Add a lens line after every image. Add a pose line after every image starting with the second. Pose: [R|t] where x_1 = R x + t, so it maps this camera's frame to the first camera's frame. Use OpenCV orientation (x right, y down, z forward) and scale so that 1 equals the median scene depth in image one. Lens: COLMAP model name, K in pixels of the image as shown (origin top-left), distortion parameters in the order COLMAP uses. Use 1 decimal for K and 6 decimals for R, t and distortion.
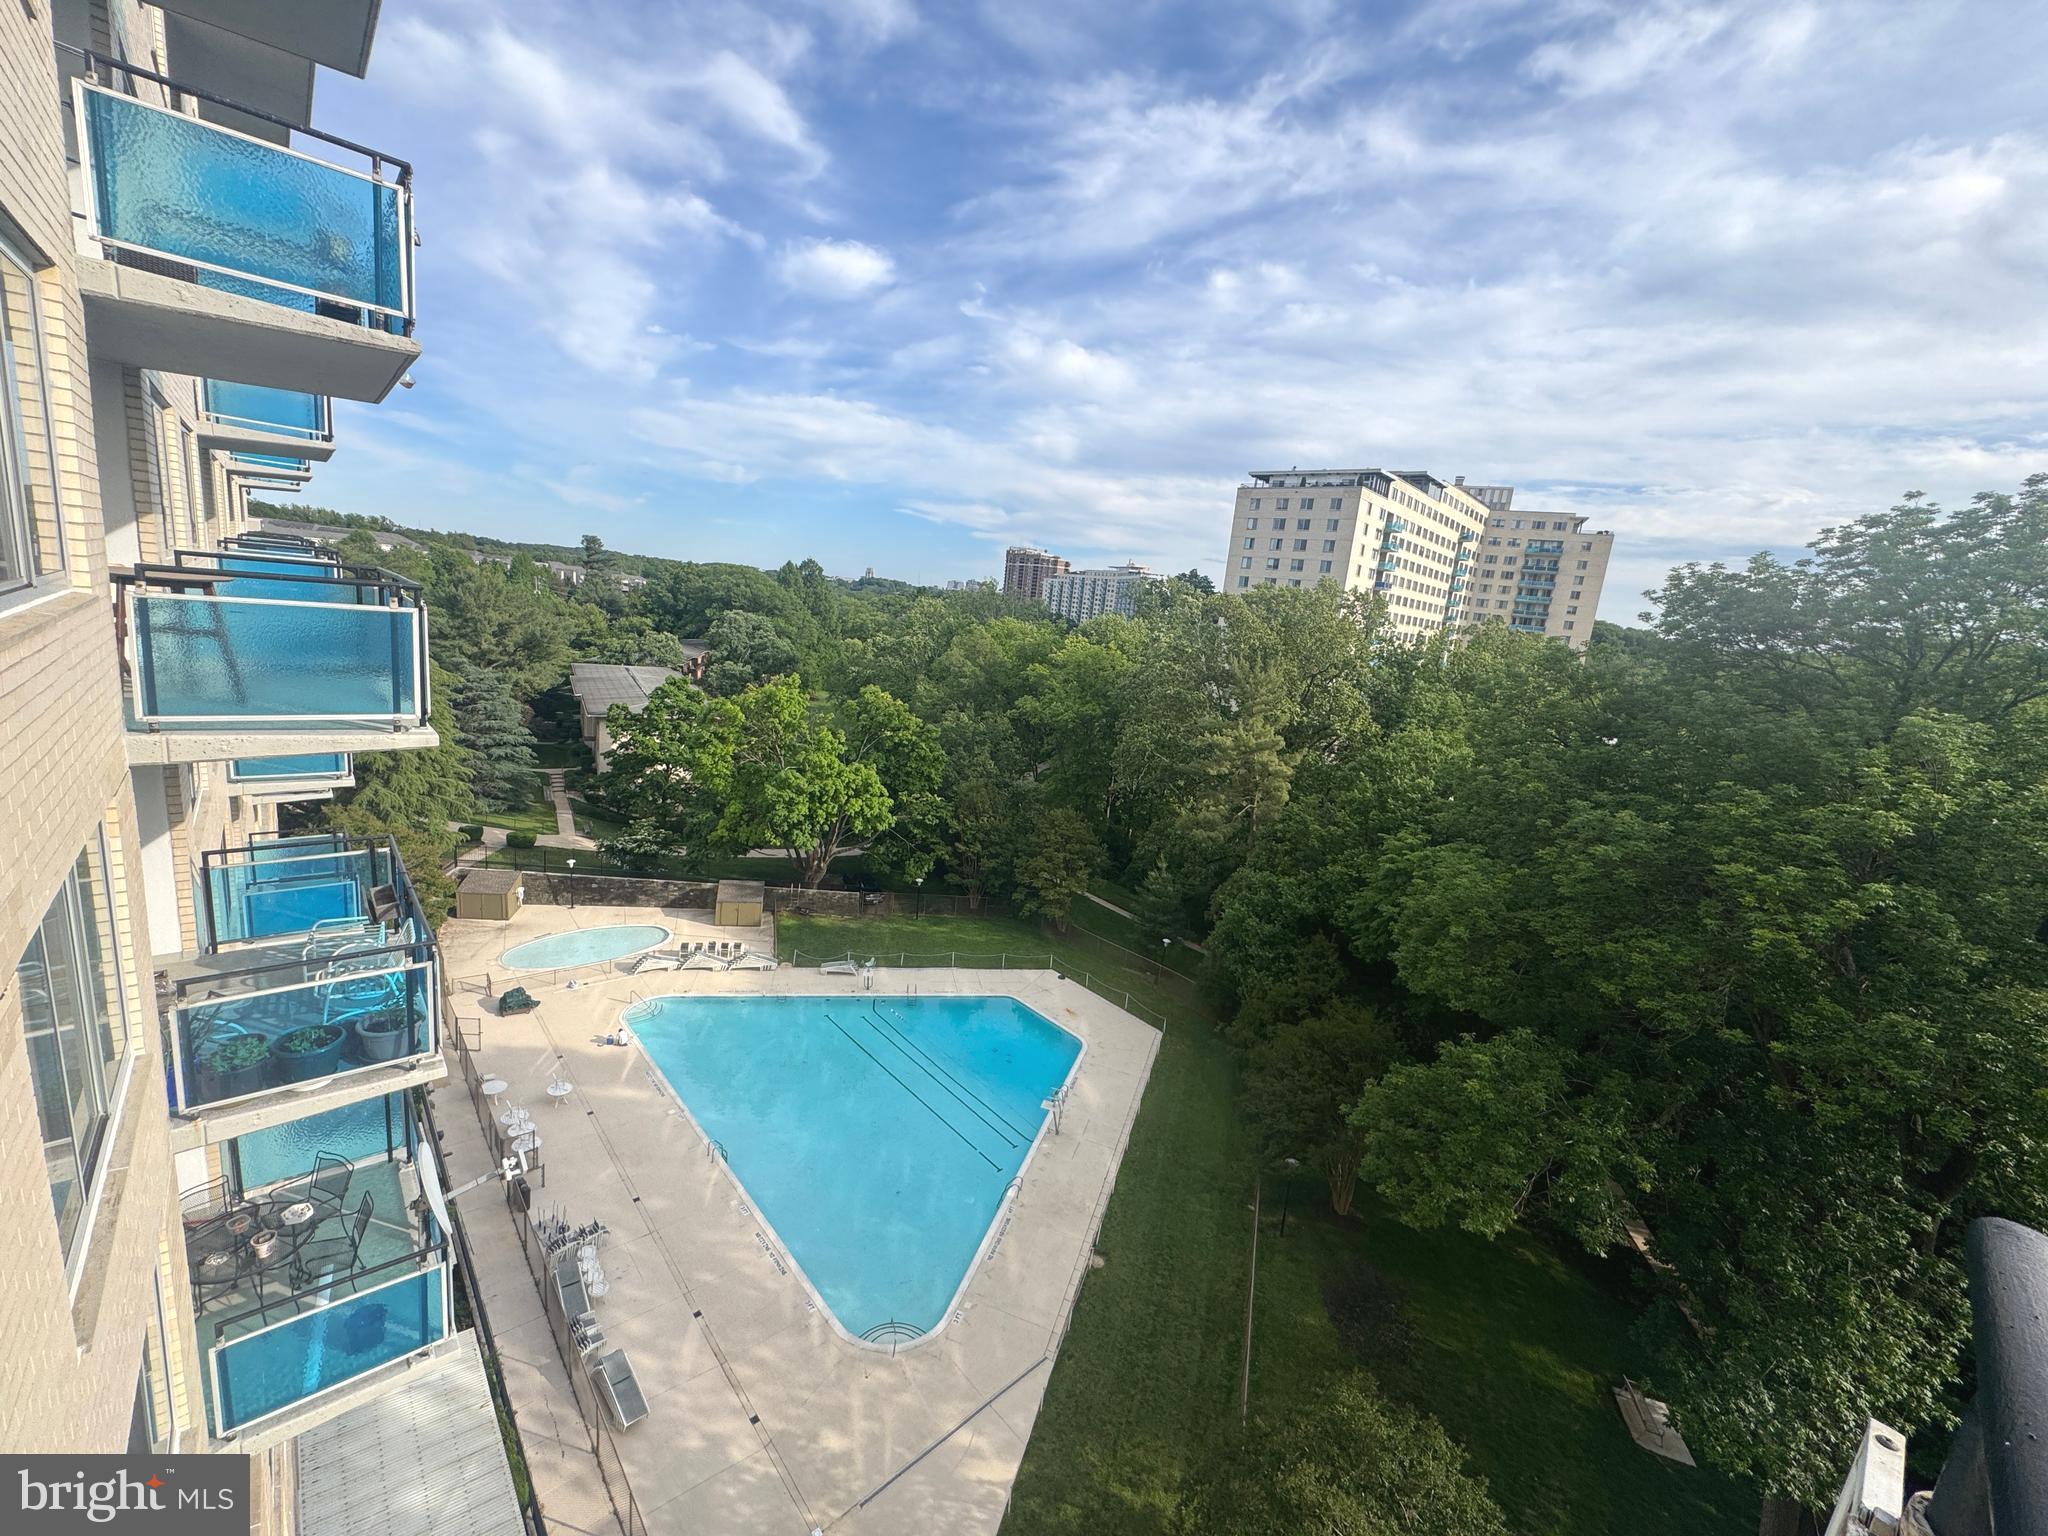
lens RADIAL K [[818.9, 0, 1026.7], [0, 818.9, 769.2], [0, 0, 1]] dist [0.000169, 0.000240]
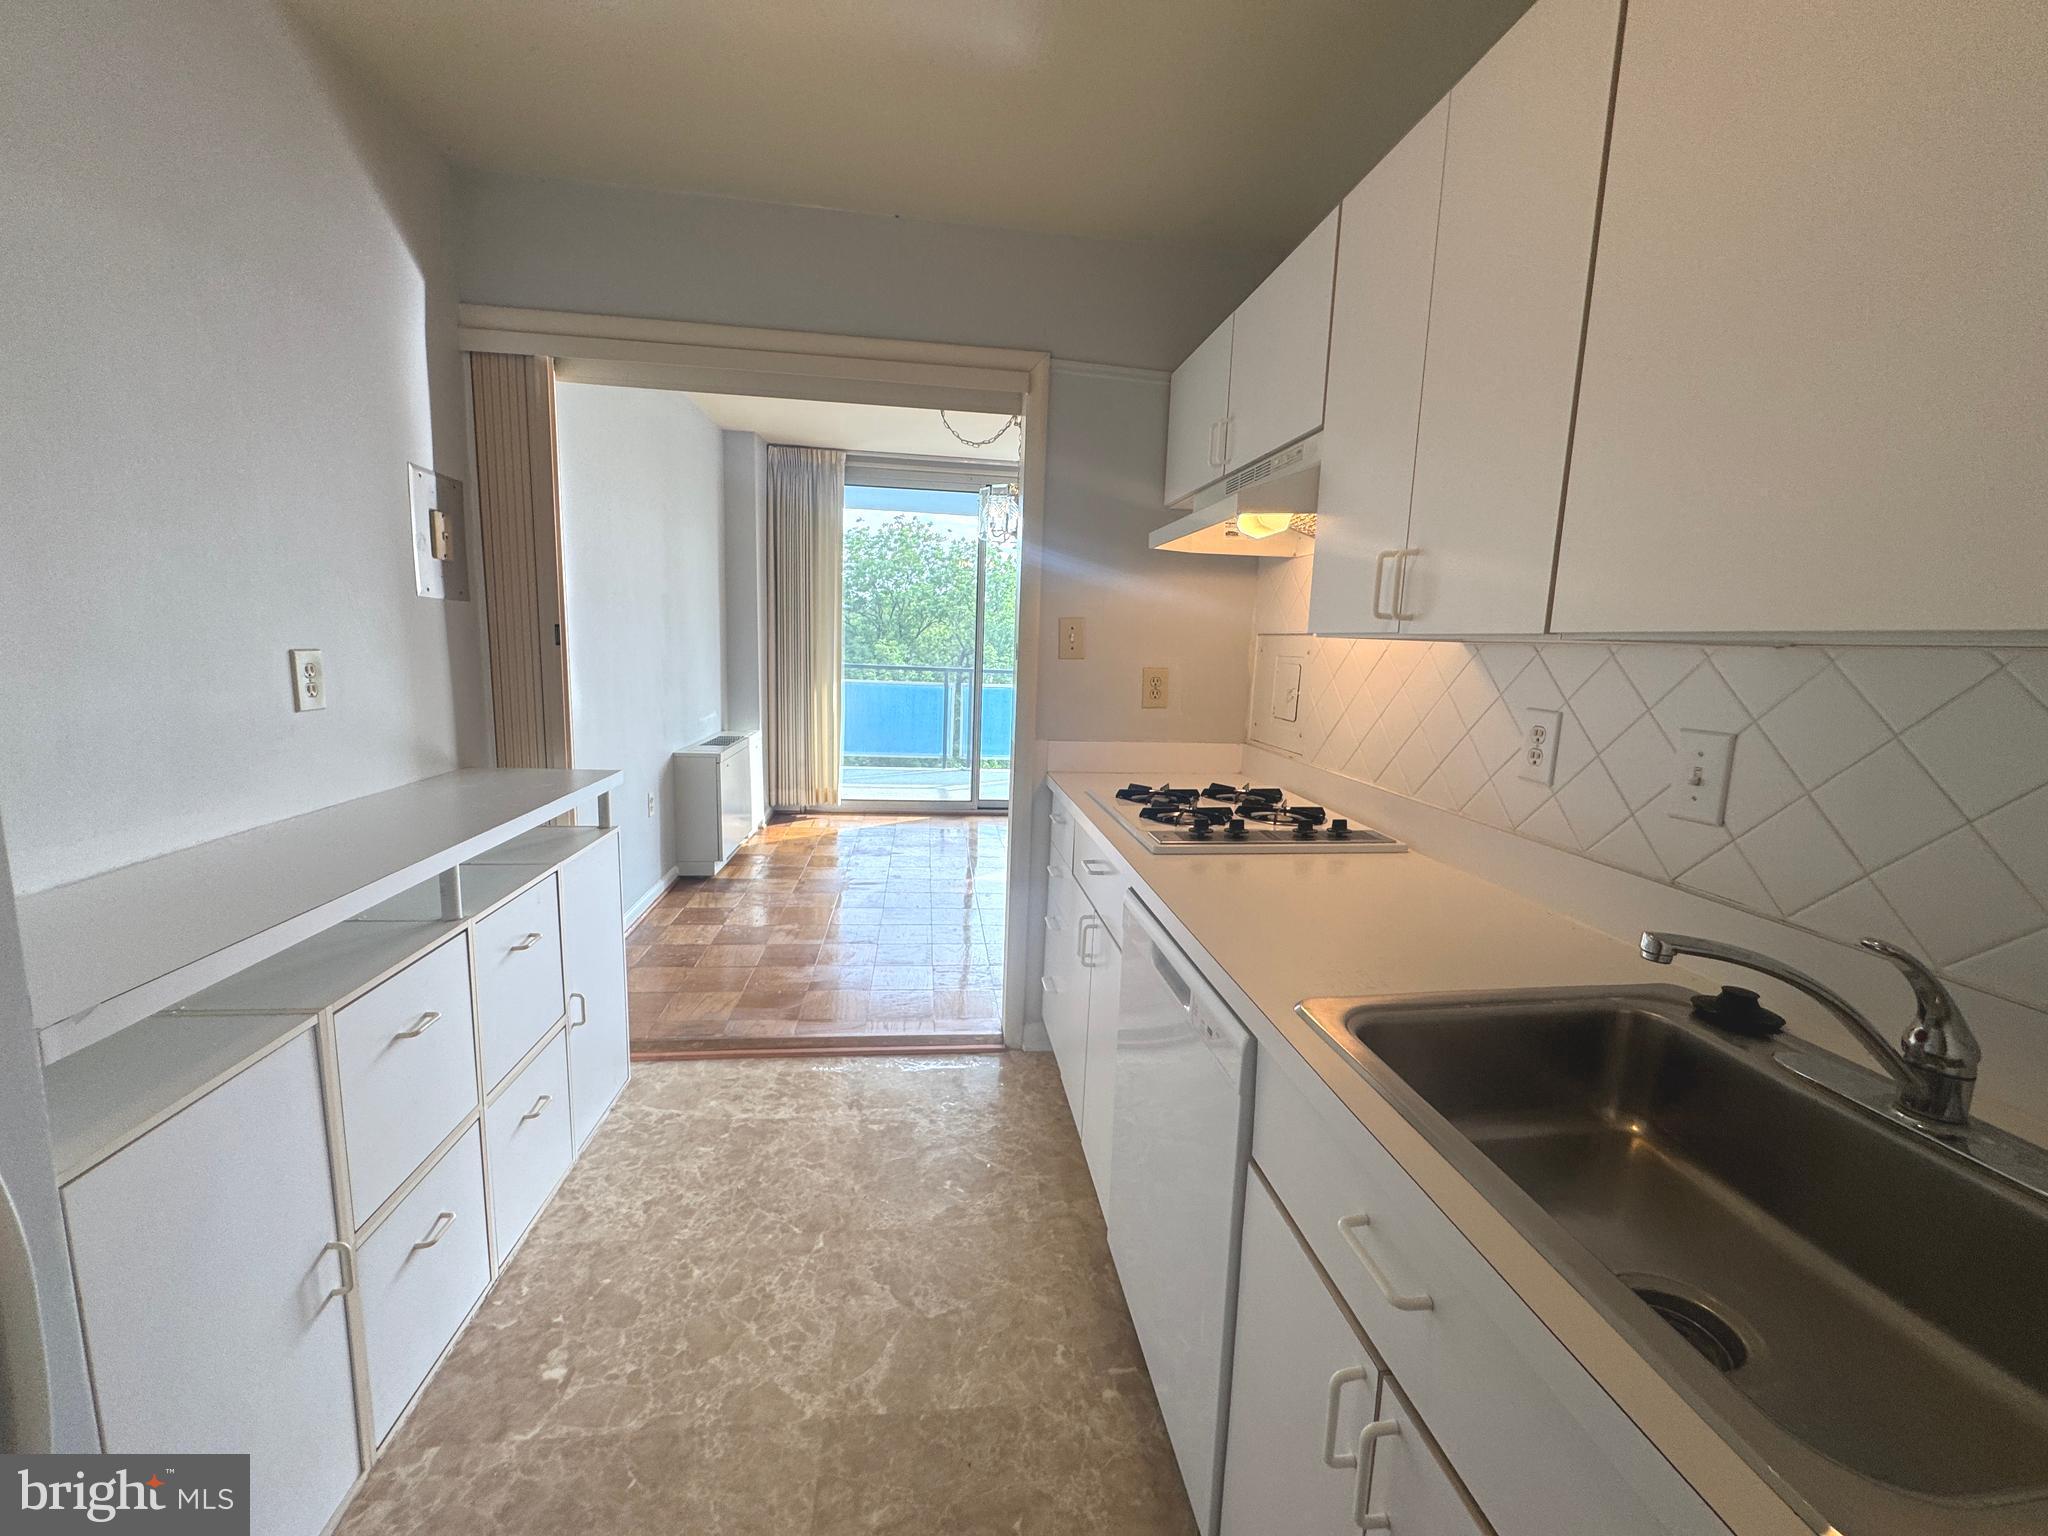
lens RADIAL K [[820.2, 0, 1024.7], [0, 820.2, 764.5], [0, 0, 1]] dist [-0.002579, 0.000089]
pose [[0.568712, -0.206096, 0.796299, -0.073496], [0.186560, 0.975191, 0.119157, 0.010397], [-0.801101, 0.080791, 0.593052, -0.091014]]
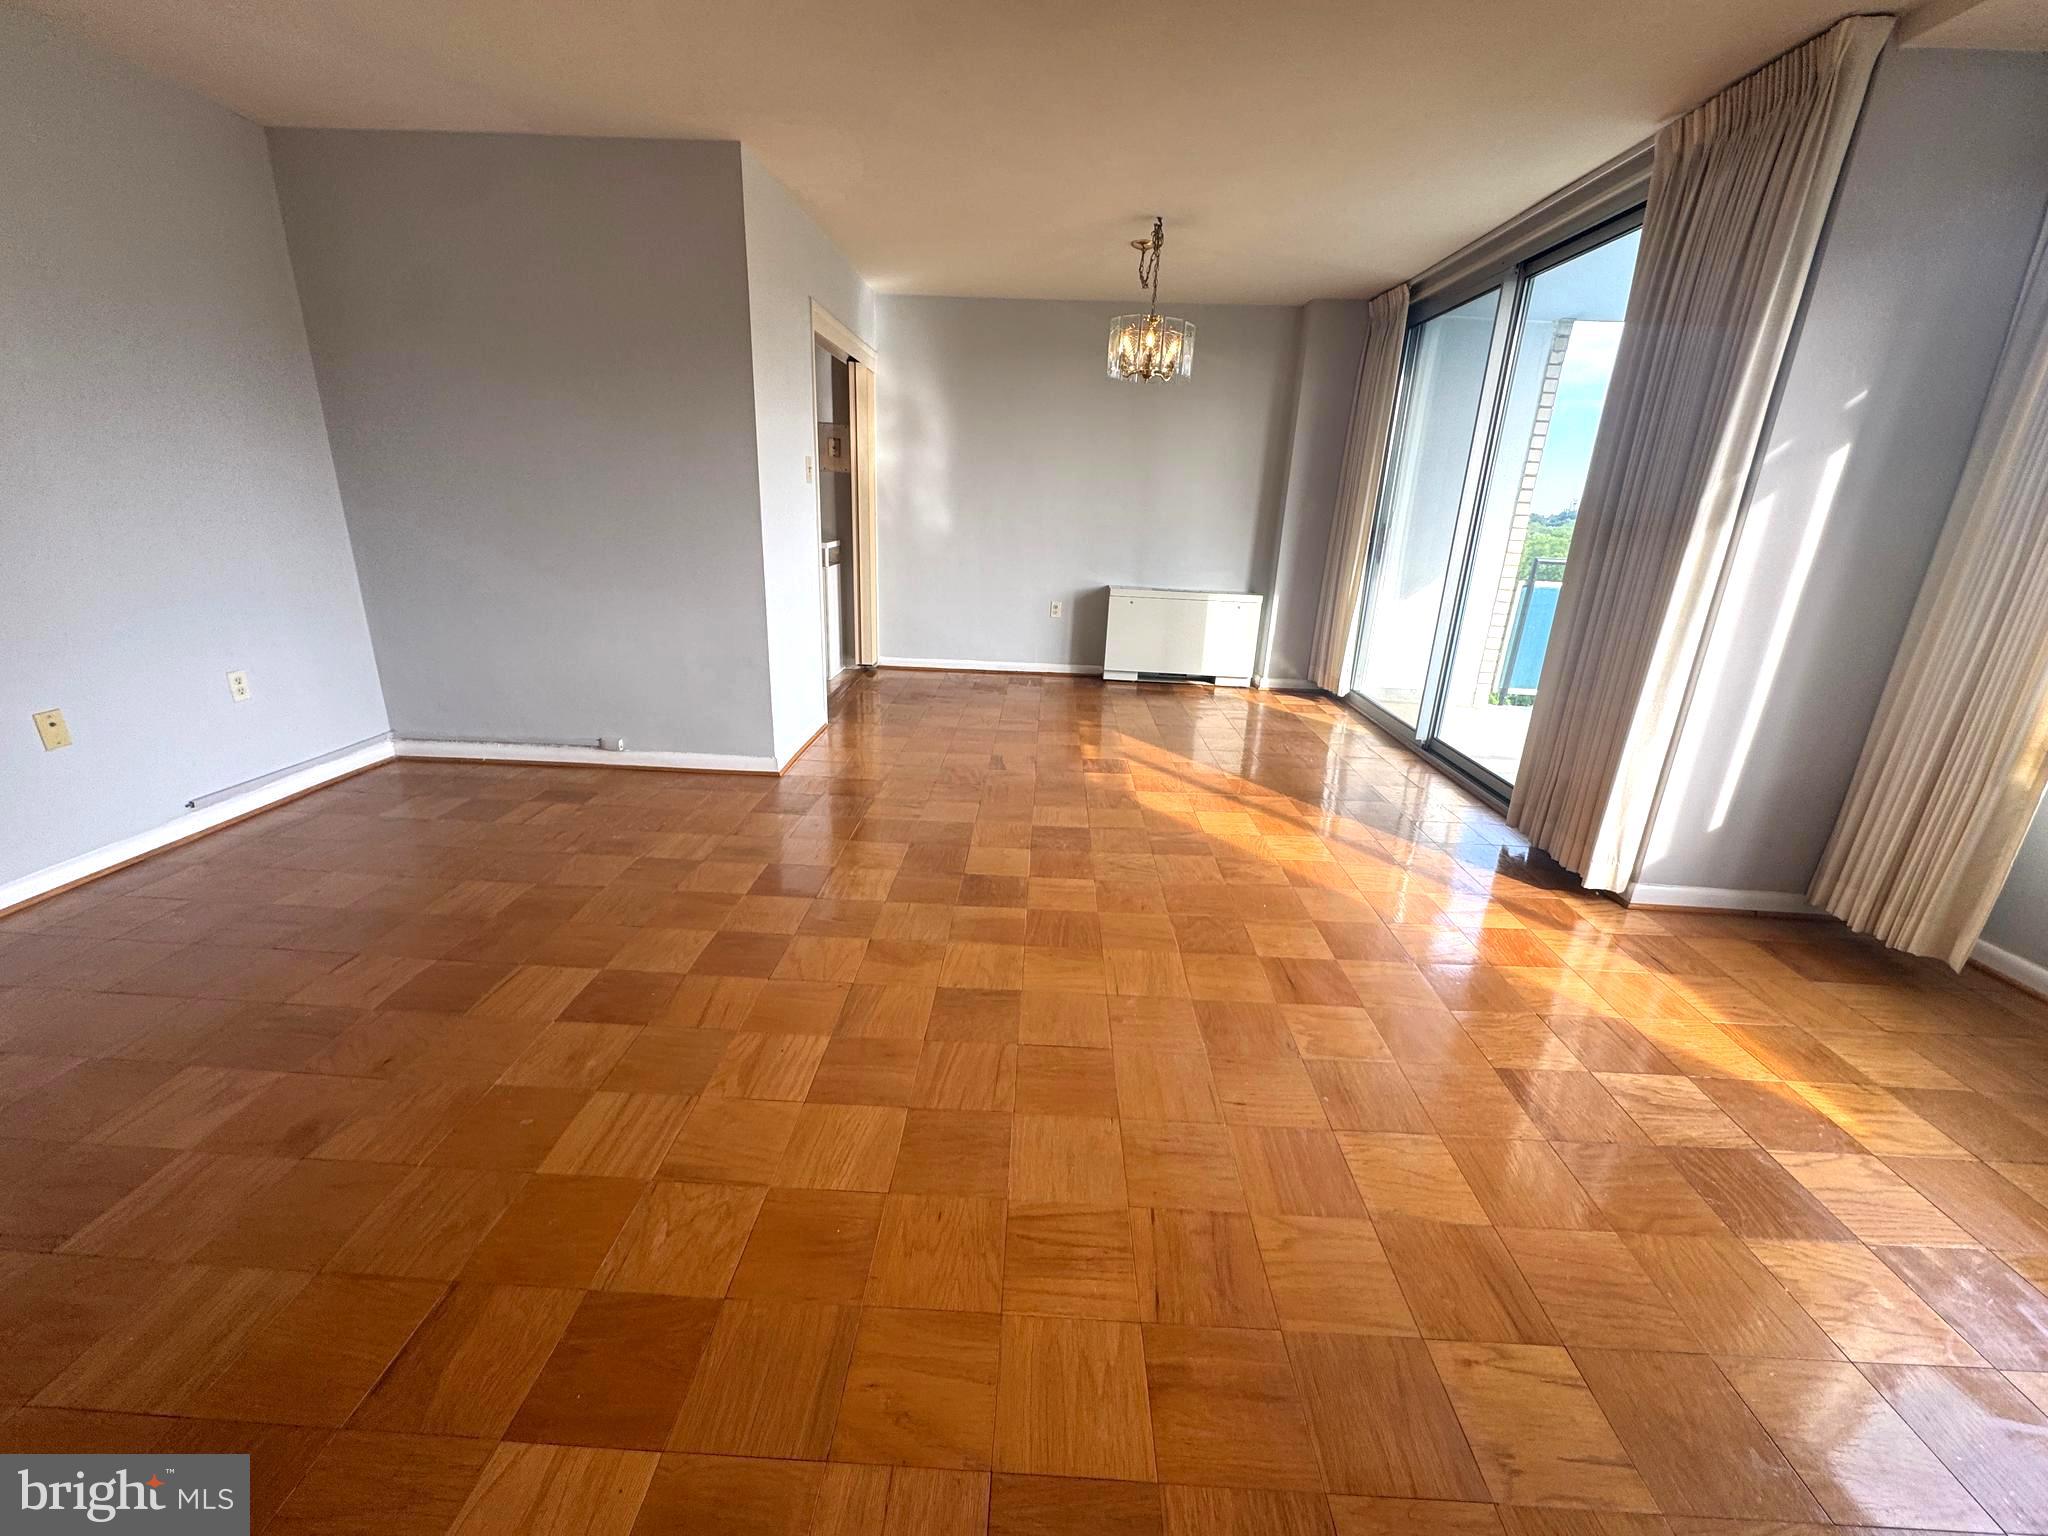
lens RADIAL K [[820.2, 0, 1024.7], [0, 820.2, 764.5], [0, 0, 1]] dist [-0.002579, 0.000089]
pose [[0.725787, 0.144055, -0.672667, 0.014762], [-0.104513, 0.989568, 0.099154, 0.022951], [0.679934, -0.001663, 0.733271, -0.103384]]
